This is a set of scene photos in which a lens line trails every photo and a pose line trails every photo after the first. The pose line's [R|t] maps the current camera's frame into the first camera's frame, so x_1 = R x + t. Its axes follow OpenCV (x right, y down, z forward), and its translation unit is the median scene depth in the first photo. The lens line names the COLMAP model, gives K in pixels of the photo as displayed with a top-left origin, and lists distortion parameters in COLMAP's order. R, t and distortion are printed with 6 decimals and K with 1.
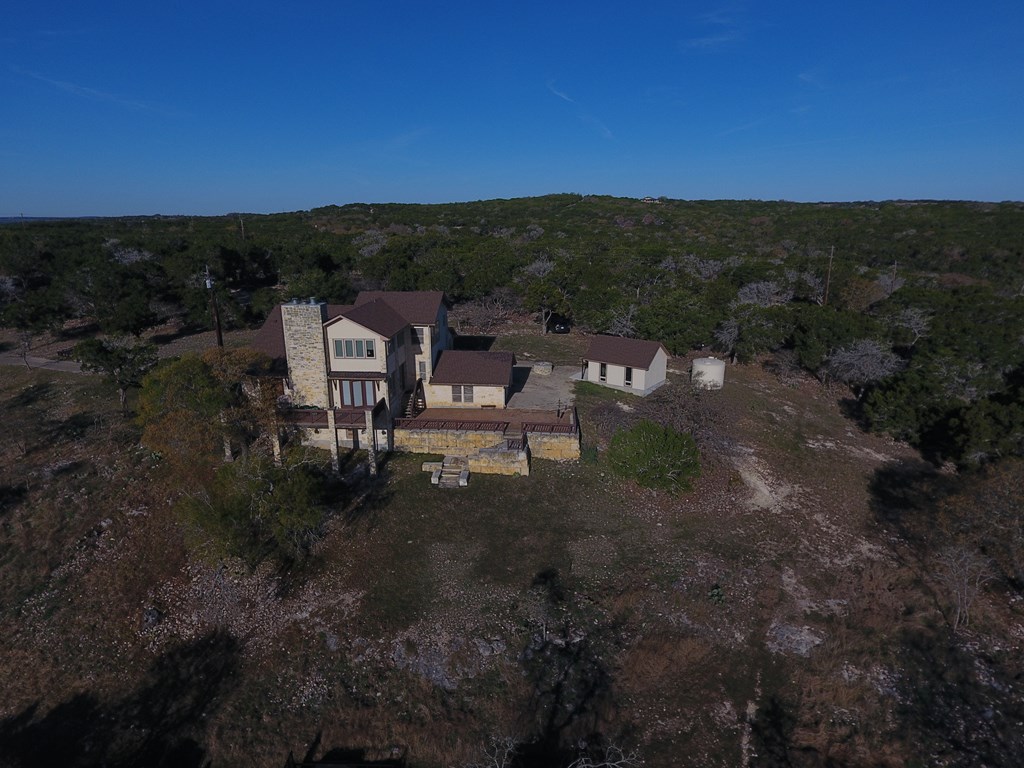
lens RADIAL K [[598.1, 0, 512.1], [0, 598.1, 381.3], [0, 0, 1]] dist [-0.005230, -0.001213]
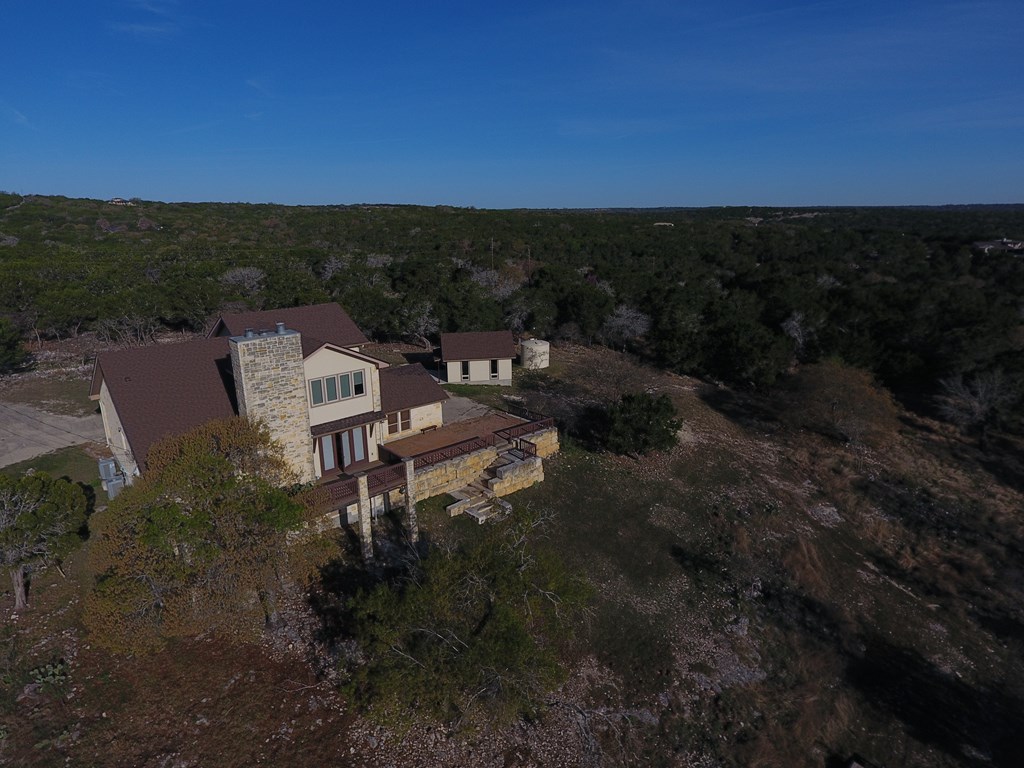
lens RADIAL K [[598.1, 0, 512.1], [0, 598.1, 381.3], [0, 0, 1]] dist [-0.005230, -0.001213]
pose [[0.690366, -0.197731, 0.695914, -0.617061], [0.201749, 0.976384, 0.077280, -0.075381], [-0.694760, 0.087048, 0.713954, 0.346104]]
